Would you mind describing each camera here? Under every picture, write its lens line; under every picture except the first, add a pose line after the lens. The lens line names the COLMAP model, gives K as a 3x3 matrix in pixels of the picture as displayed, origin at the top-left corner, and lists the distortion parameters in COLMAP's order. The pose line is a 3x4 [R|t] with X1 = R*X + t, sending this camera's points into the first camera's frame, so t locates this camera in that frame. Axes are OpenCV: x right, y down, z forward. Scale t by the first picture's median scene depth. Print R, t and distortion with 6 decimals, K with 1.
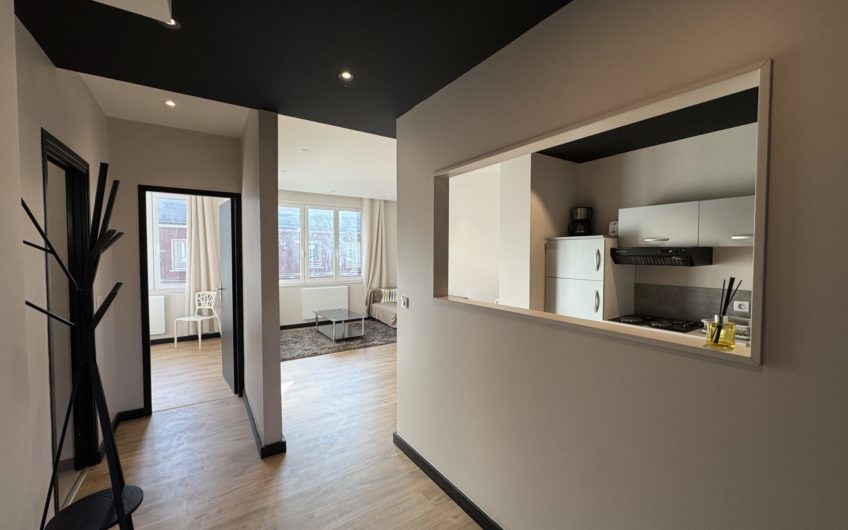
lens RADIAL K [[338.1, 0, 421.0], [0, 338.1, 266.0], [0, 0, 1]] dist [0.001372, -0.000151]
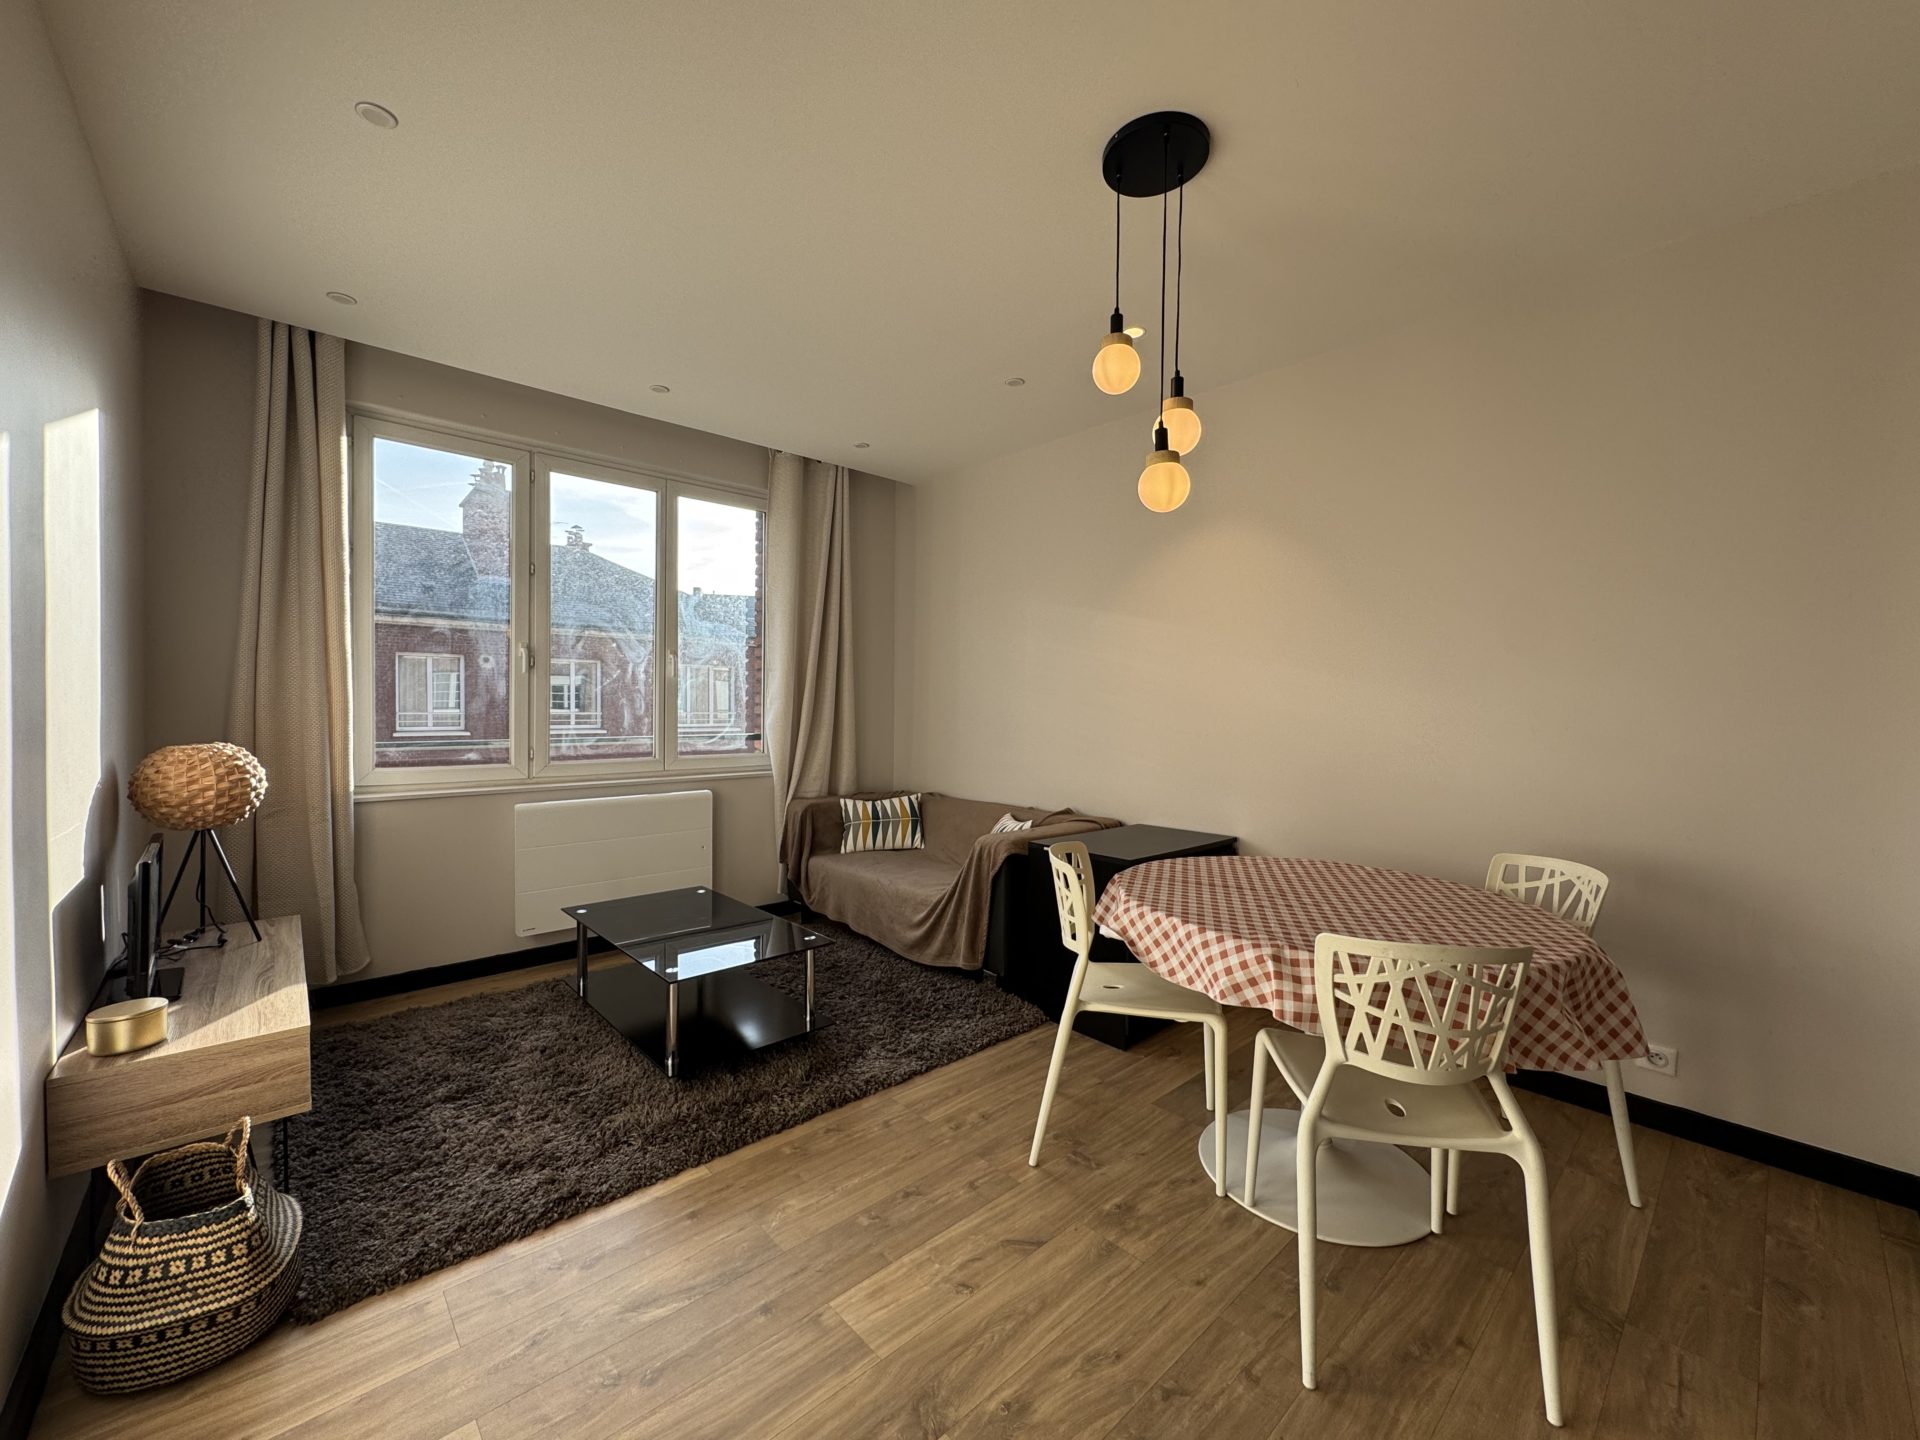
lens RADIAL K [[764.1, 0, 947.7], [0, 764.1, 717.9], [0, 0, 1]] dist [-0.002373, -0.000724]
pose [[0.989691, 0.004617, 0.143145, -0.243041], [-0.002012, 0.999830, -0.018338, 0.029774], [-0.143206, 0.017861, 0.989532, 0.795354]]
